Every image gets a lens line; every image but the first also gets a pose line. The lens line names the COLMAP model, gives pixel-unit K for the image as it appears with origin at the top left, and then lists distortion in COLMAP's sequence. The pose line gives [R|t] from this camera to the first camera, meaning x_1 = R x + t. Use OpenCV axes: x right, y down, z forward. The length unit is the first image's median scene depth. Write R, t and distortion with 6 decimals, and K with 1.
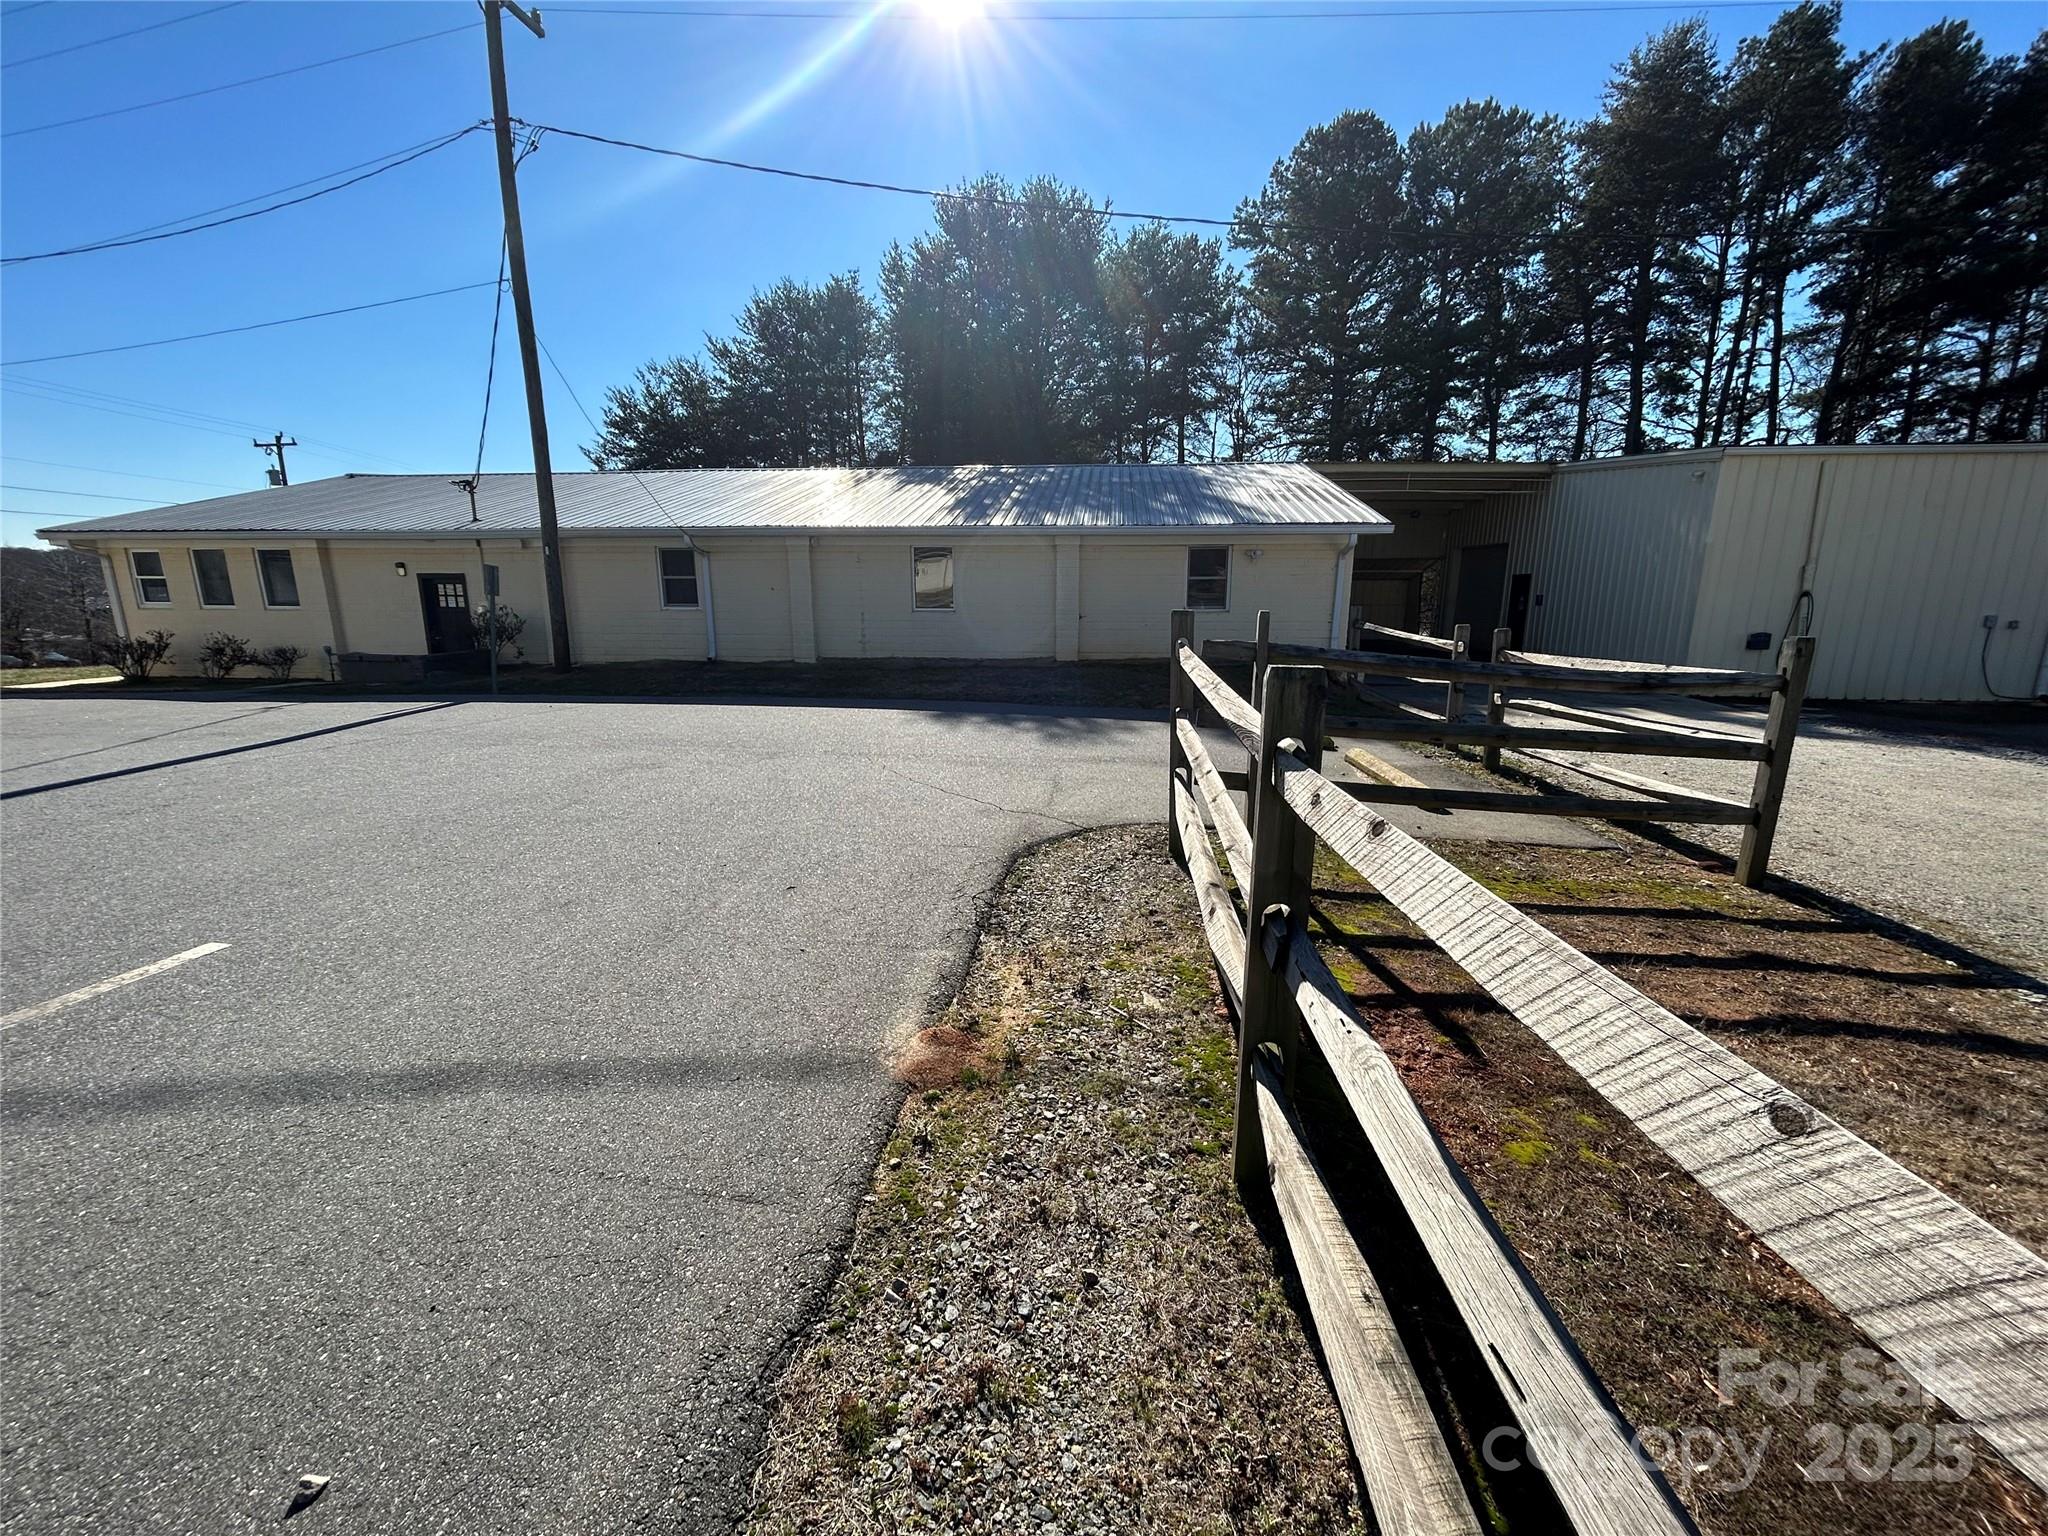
lens RADIAL K [[819.7, 0, 1024.0], [0, 819.7, 768.6], [0, 0, 1]] dist [-0.002247, -0.000143]
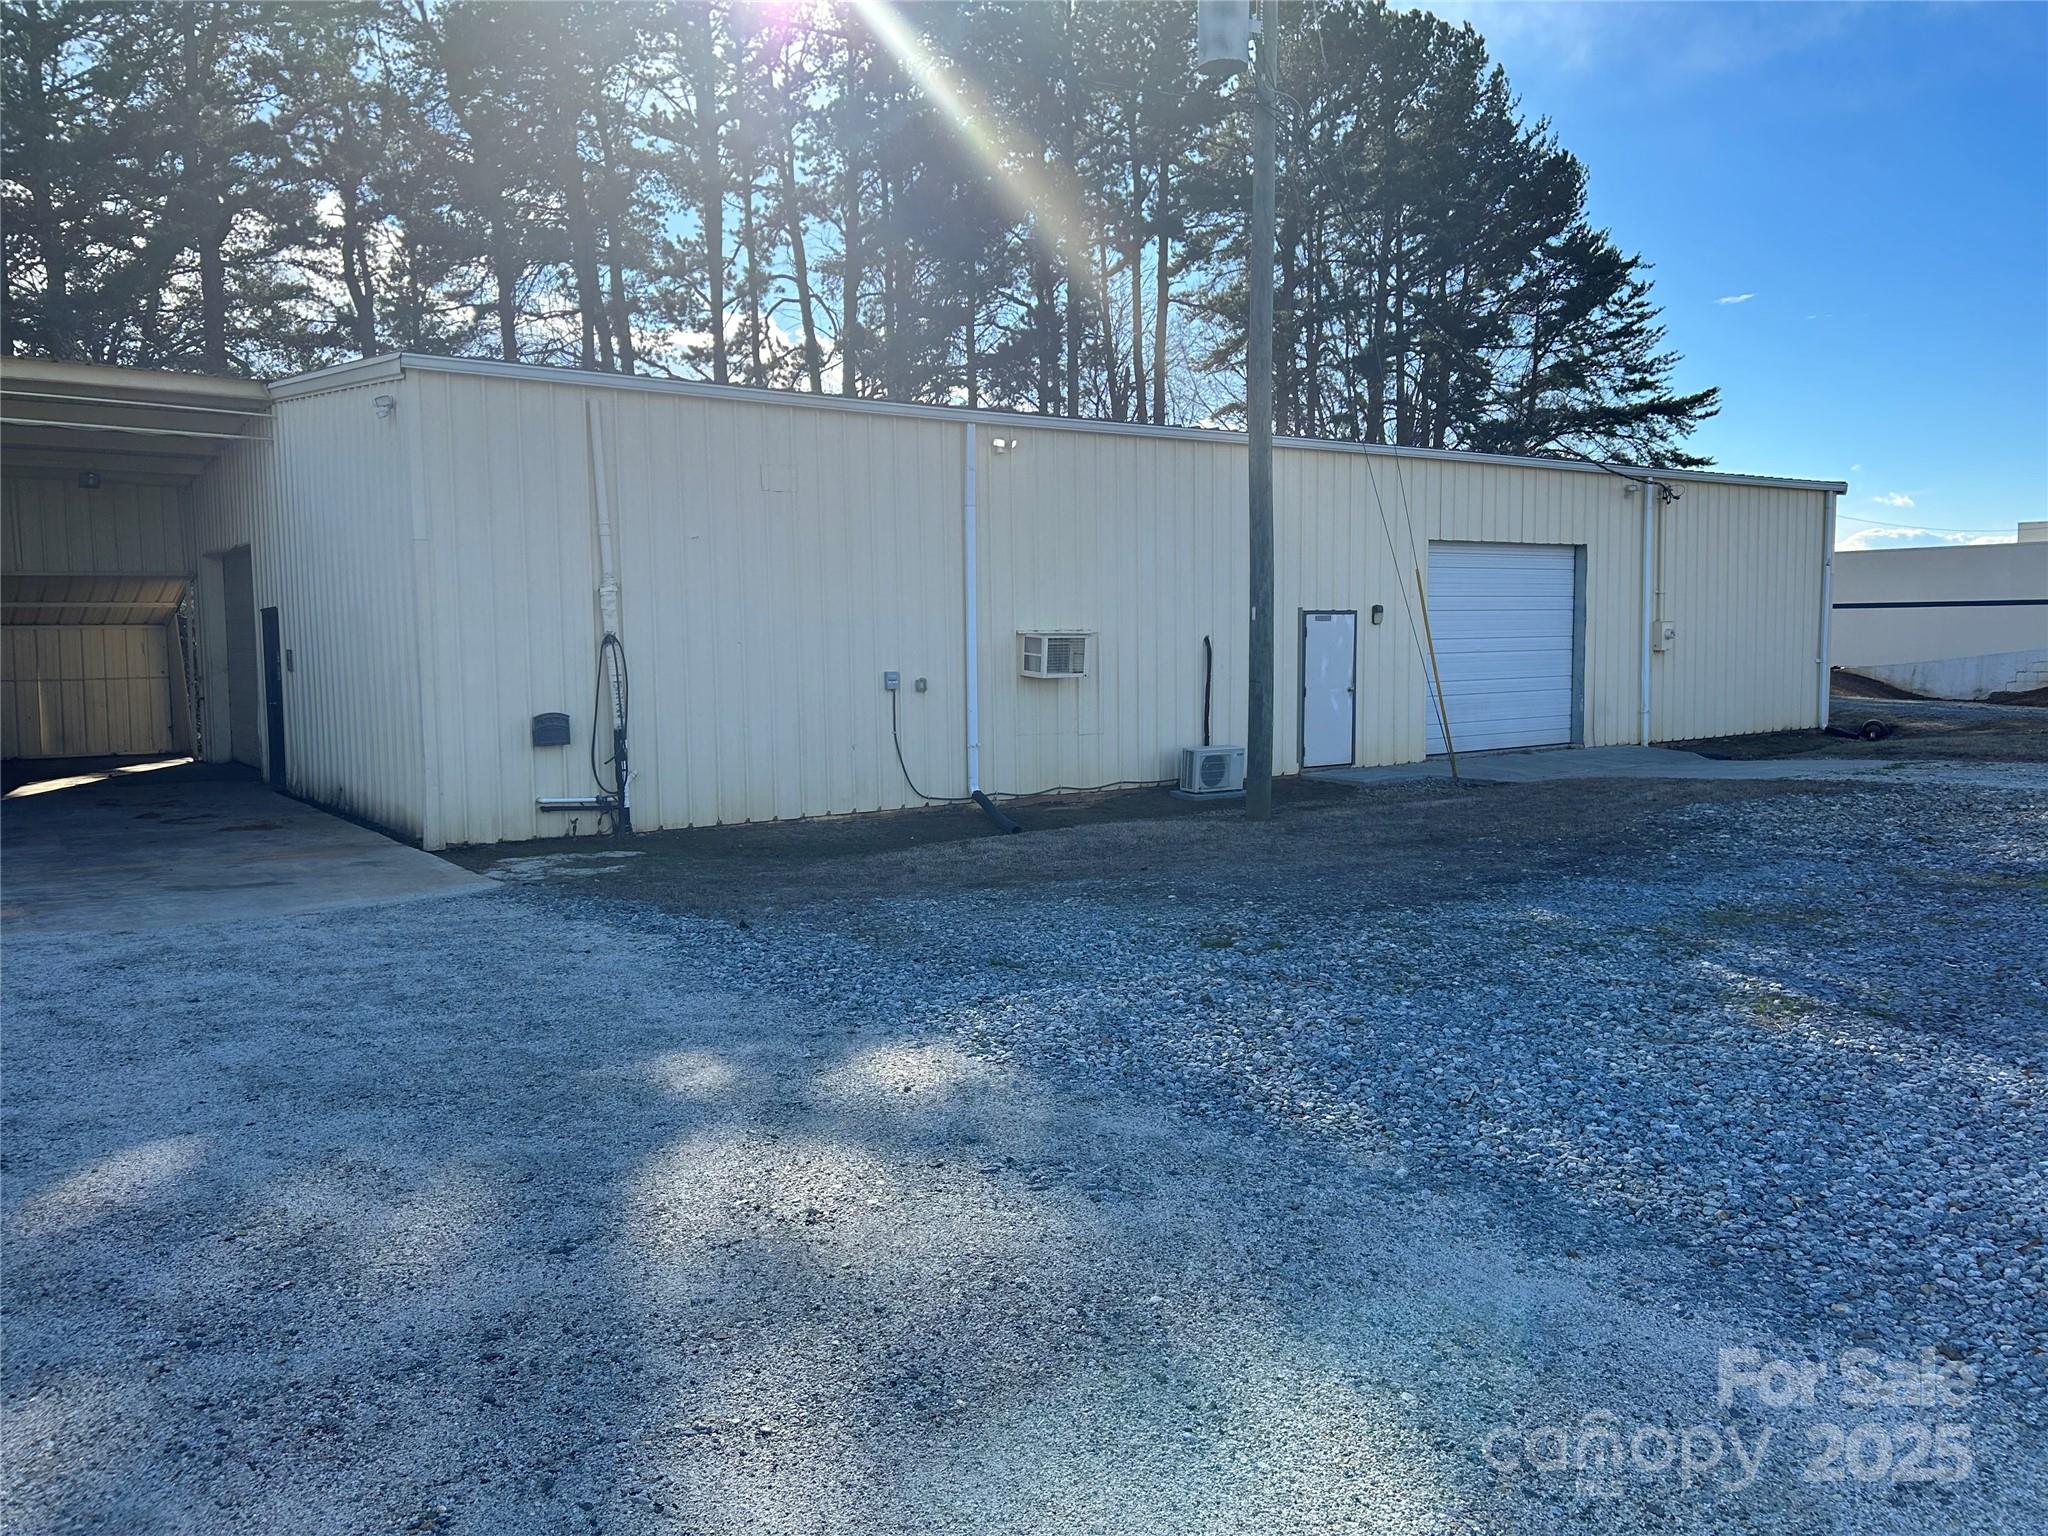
lens RADIAL K [[1528.4, 0, 1080.6], [0, 1528.4, 743.1], [0, 0, 1]] dist [0.053692, -0.044297]
pose [[0.721816, -0.052919, 0.690059, 0.306717], [0.158603, 0.983186, -0.090504, -0.003572], [-0.673667, 0.174773, 0.718072, 0.048622]]
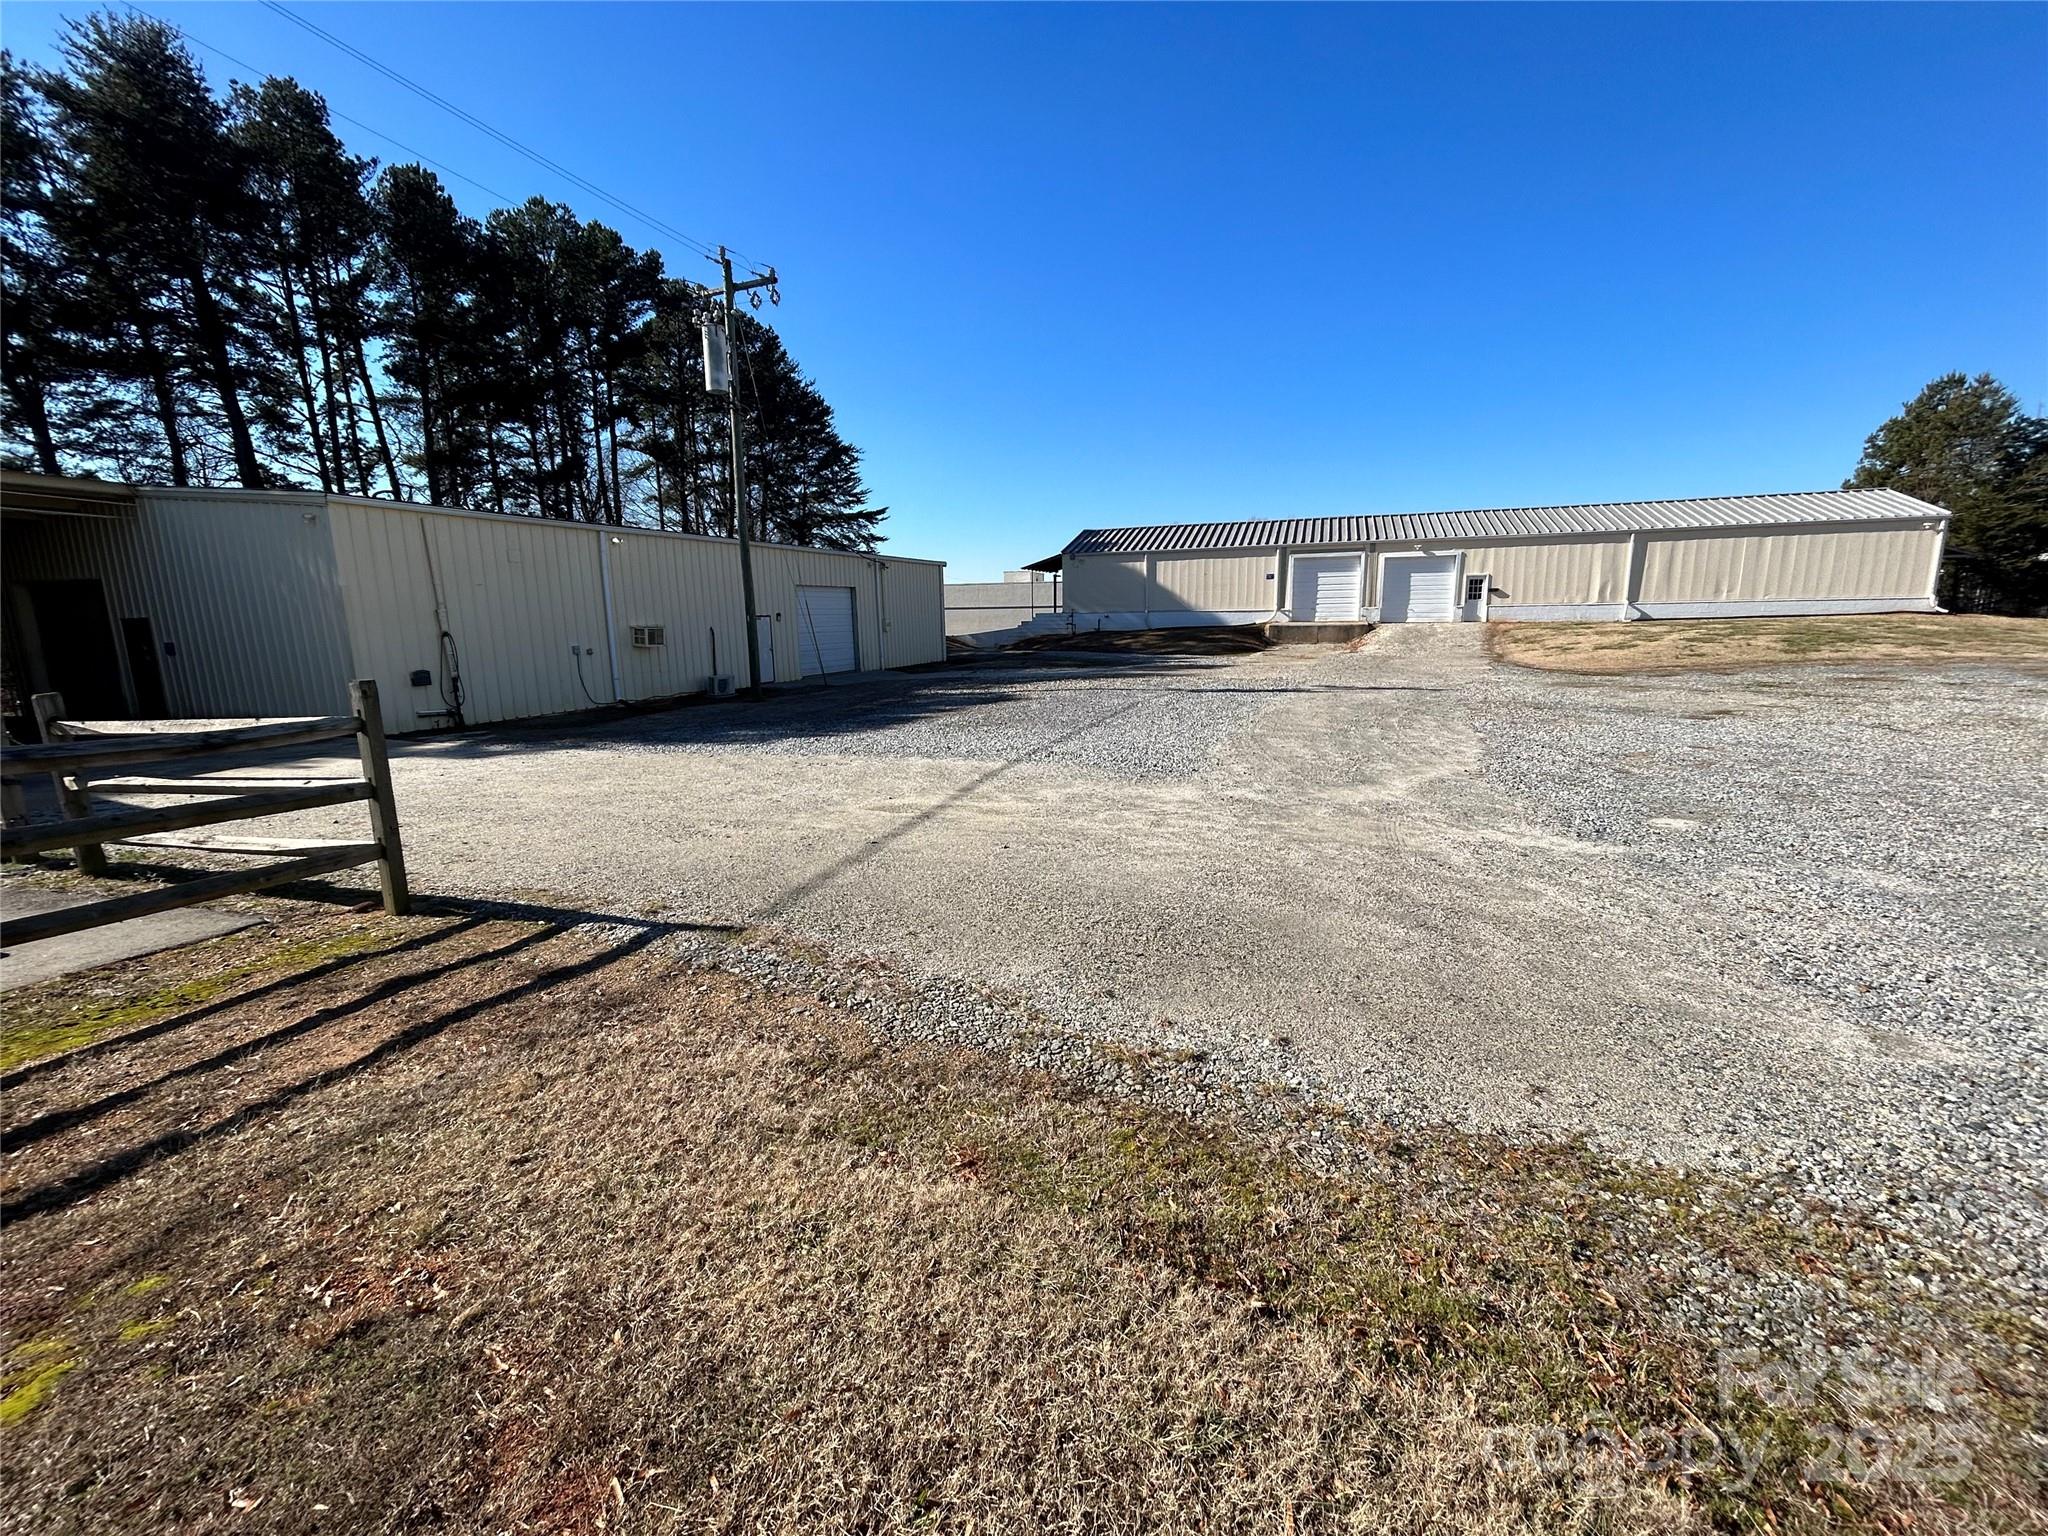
lens RADIAL K [[819.7, 0, 1019.4], [0, 819.7, 769.8], [0, 0, 1]] dist [-0.002247, -0.000143]
pose [[0.244846, -0.183666, 0.952007, 0.024049], [0.227126, 0.965438, 0.127843, 0.002203], [-0.942584, 0.184923, 0.278099, -0.018710]]
